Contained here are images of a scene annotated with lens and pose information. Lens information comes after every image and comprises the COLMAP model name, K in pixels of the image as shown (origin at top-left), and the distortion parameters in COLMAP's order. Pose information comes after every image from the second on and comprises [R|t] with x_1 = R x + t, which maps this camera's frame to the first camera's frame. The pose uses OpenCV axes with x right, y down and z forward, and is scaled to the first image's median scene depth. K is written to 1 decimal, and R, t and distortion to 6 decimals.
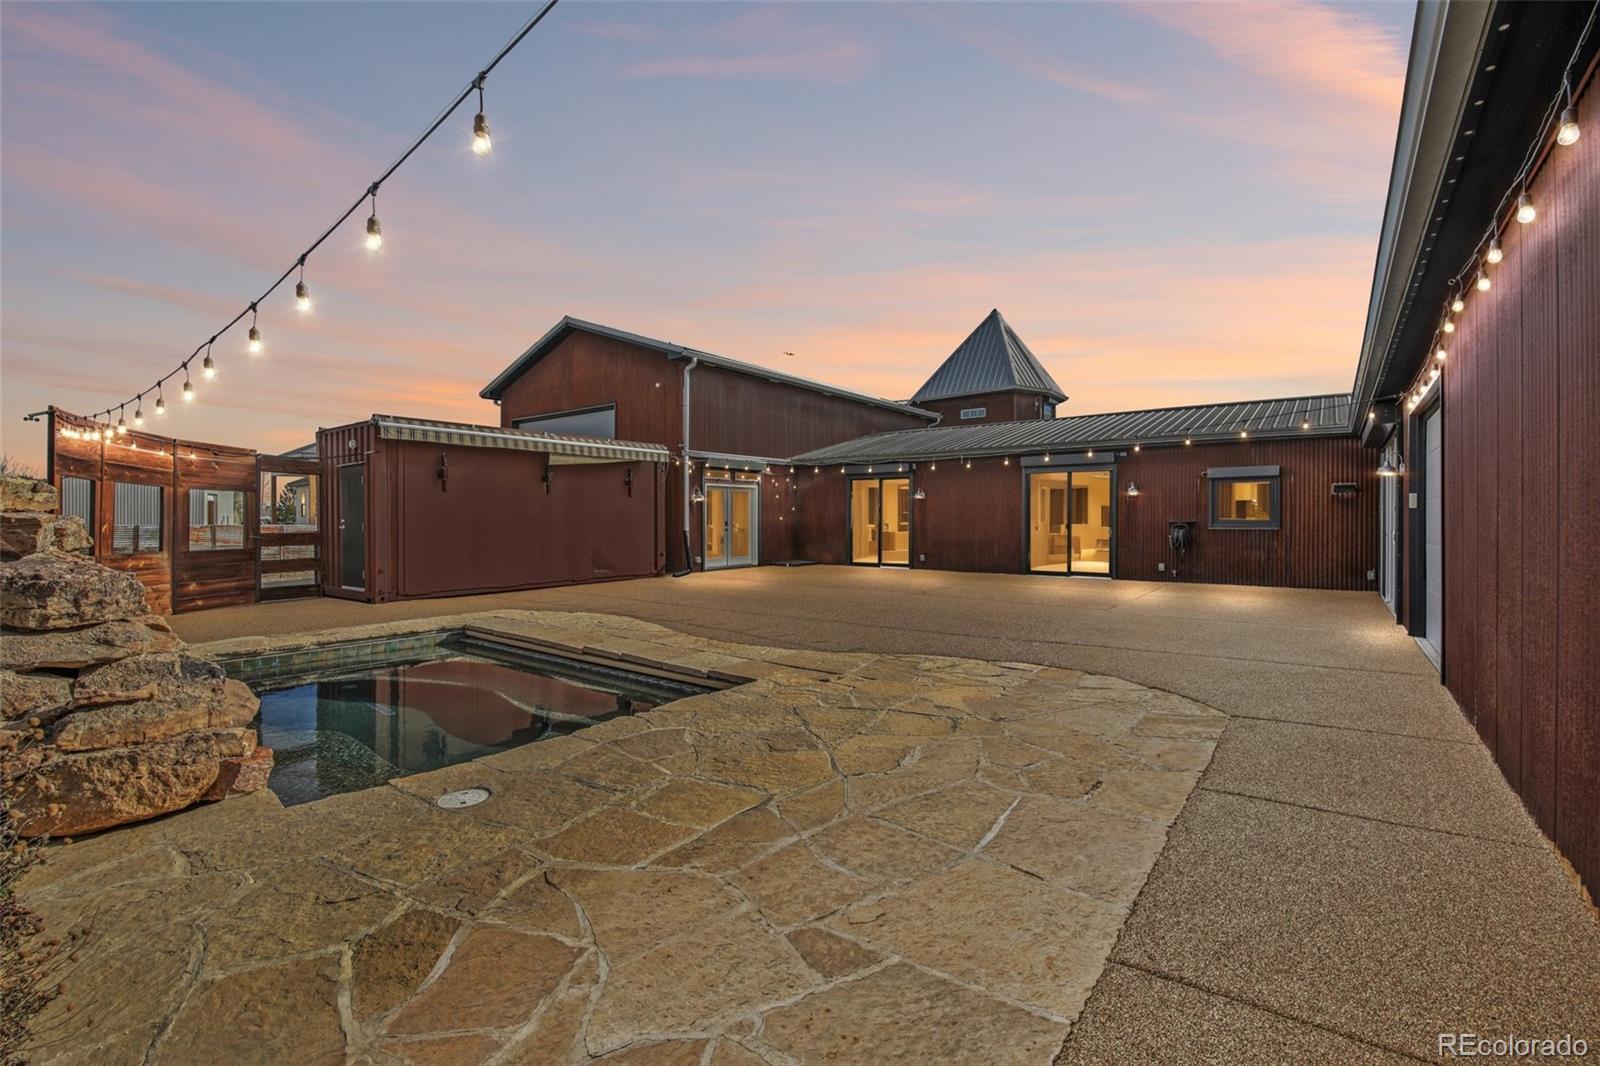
lens RADIAL K [[699.7, 0, 793.6], [0, 699.7, 525.7], [0, 0, 1]] dist [-0.003208, -0.000239]
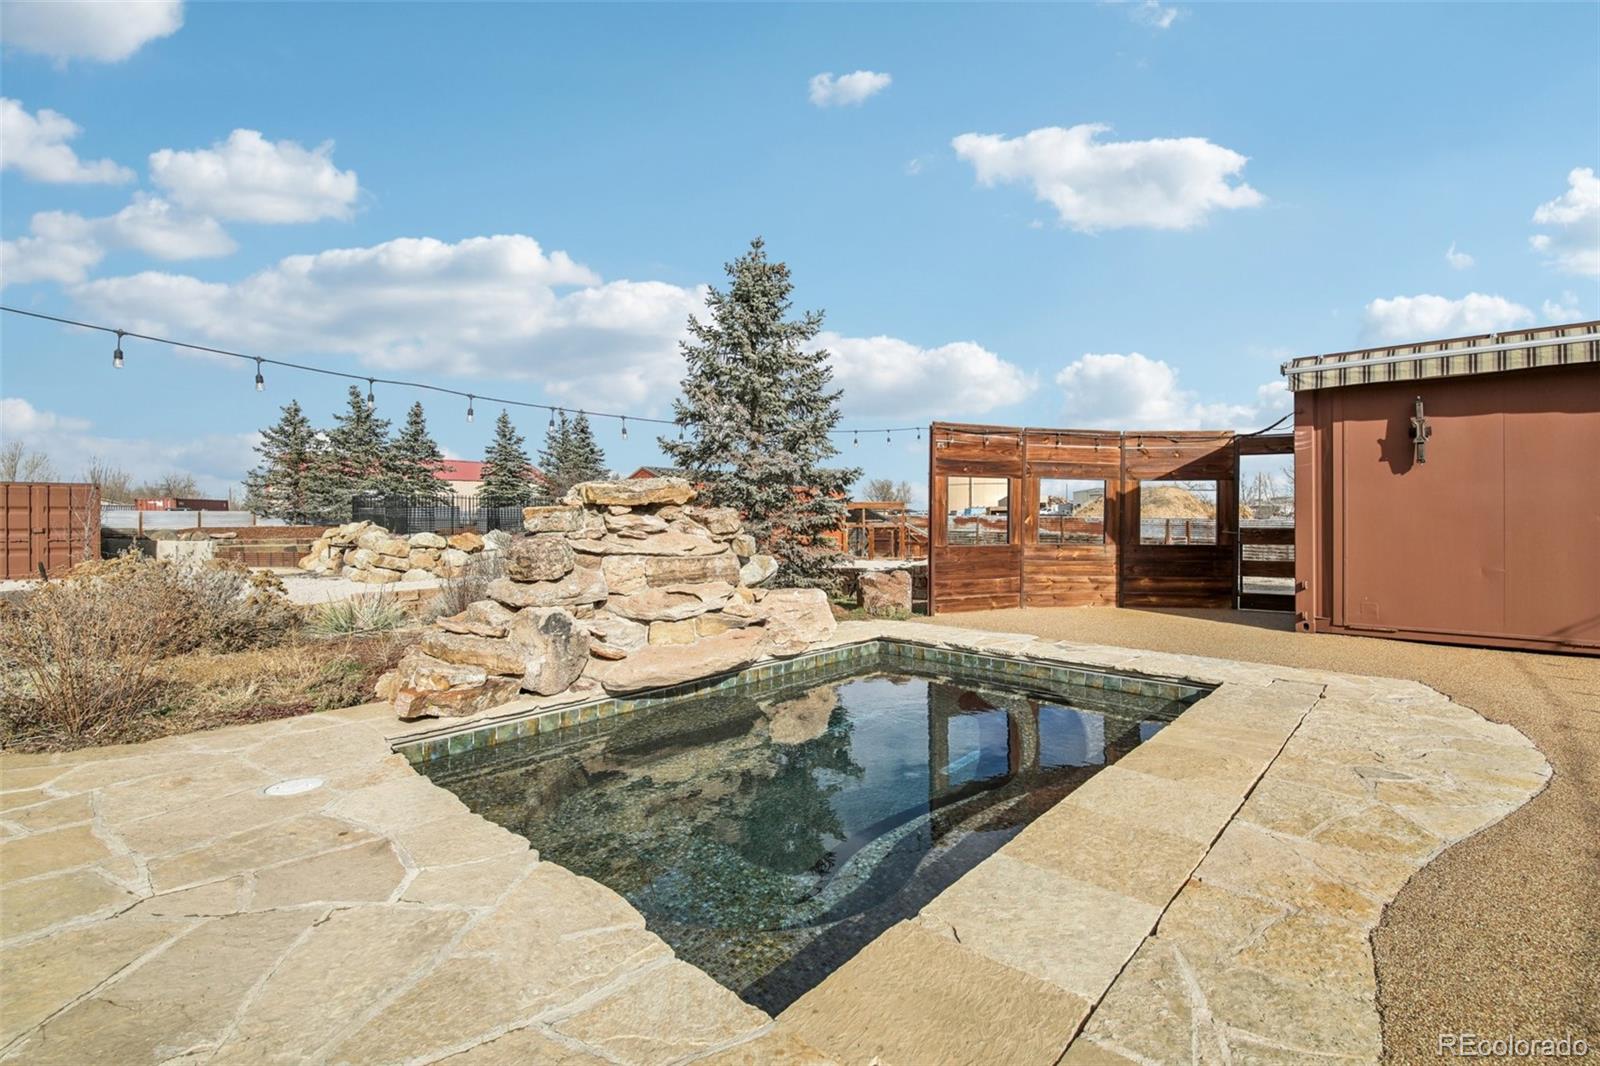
lens RADIAL K [[699.7, 0, 791.6], [0, 699.7, 523.2], [0, 0, 1]] dist [-0.003208, -0.000239]
pose [[-0.106320, 0.008849, -0.994293, 0.149961], [-0.005544, 0.999940, 0.009492, -0.000066], [0.994317, 0.006521, -0.106264, 0.609484]]
